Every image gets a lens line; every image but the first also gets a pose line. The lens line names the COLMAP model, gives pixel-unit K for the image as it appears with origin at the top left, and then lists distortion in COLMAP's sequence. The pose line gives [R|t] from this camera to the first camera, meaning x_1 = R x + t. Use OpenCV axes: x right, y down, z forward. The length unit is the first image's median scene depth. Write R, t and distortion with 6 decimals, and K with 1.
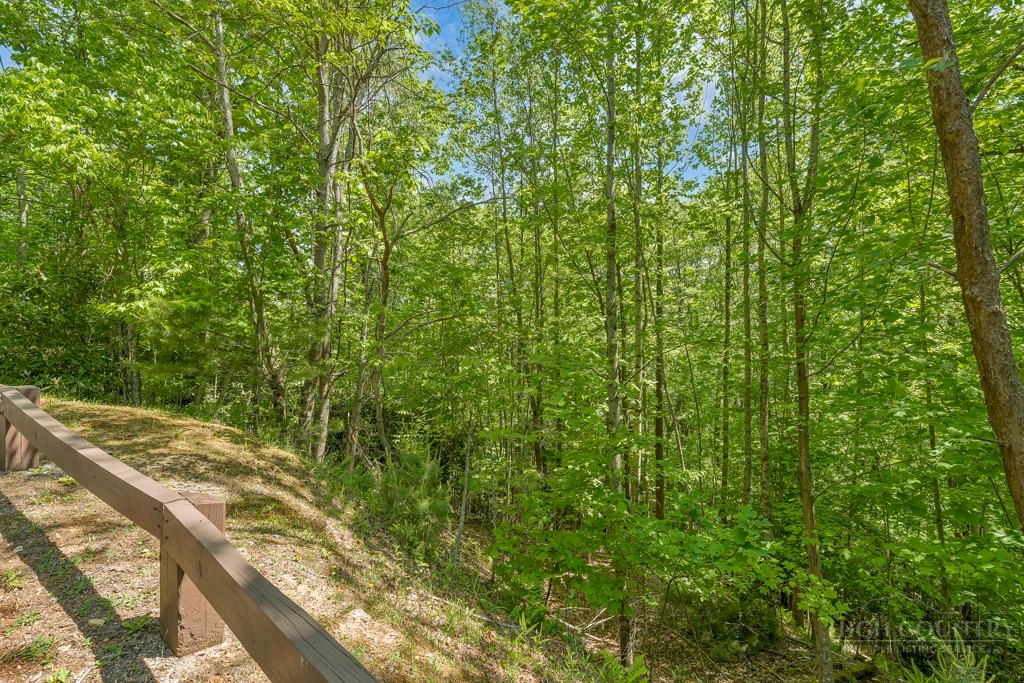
lens RADIAL K [[484.4, 0, 512.2], [0, 484.4, 342.6], [0, 0, 1]] dist [-0.001307, -0.001295]
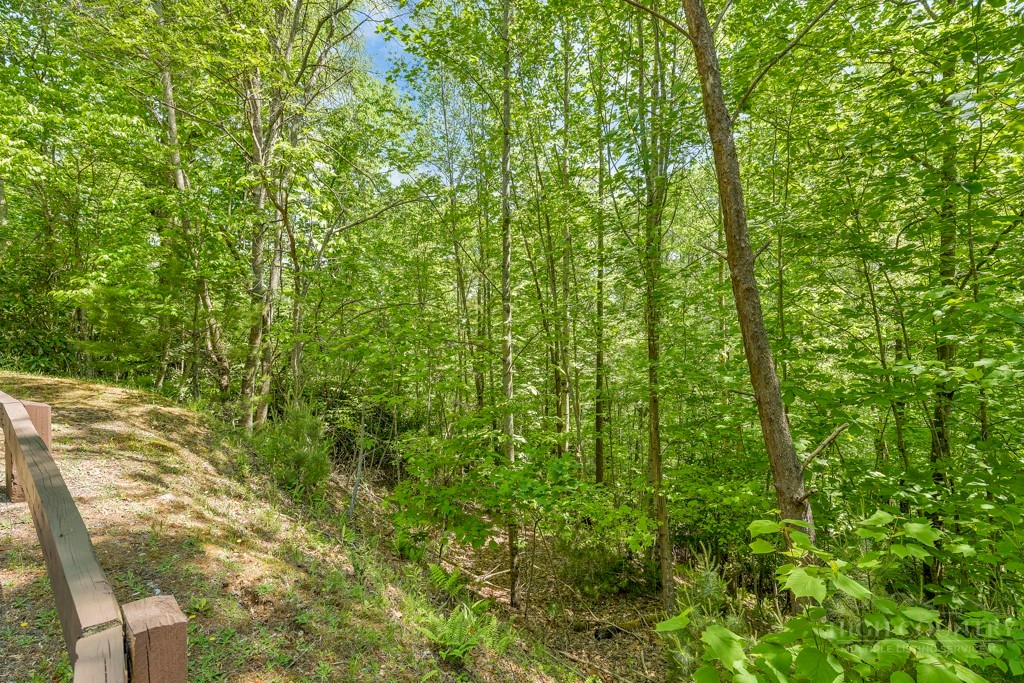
lens RADIAL K [[484.4, 0, 506.6], [0, 484.4, 337.7], [0, 0, 1]] dist [-0.001307, -0.001295]
pose [[0.999911, -0.004128, -0.012685, 0.253281], [0.004105, 0.999990, -0.001794, 0.037478], [0.012692, 0.001742, 0.999918, -0.145033]]
